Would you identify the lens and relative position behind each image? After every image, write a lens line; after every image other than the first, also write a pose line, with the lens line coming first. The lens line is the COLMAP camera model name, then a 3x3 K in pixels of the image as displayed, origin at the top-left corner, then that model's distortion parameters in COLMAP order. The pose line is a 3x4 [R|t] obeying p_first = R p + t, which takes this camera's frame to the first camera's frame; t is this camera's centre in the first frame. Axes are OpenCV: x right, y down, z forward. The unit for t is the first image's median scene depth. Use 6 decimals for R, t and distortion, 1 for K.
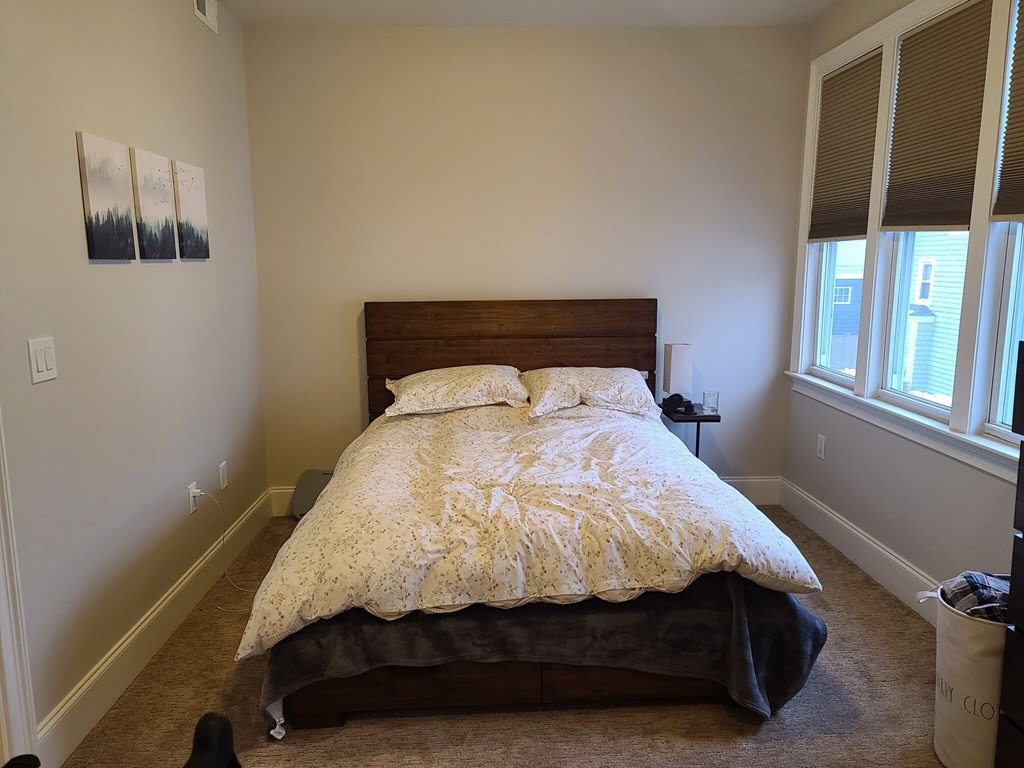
lens RADIAL K [[745.3, 0, 518.6], [0, 745.3, 390.3], [0, 0, 1]] dist [0.071908, -0.052955]
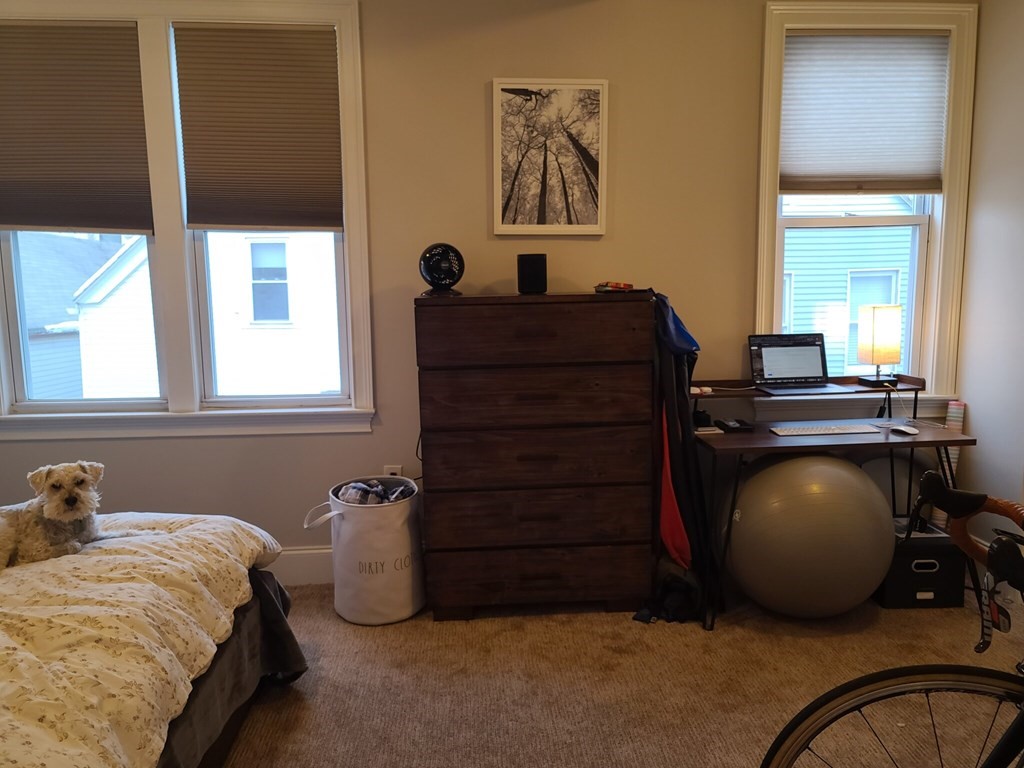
lens RADIAL K [[745.3, 0, 518.6], [0, 745.3, 390.3], [0, 0, 1]] dist [0.071908, -0.052955]
pose [[-0.022283, -0.122930, 0.992165, -0.684802], [0.168274, 0.977792, 0.124928, -0.044060], [-0.985488, 0.169739, -0.001103, 0.623804]]
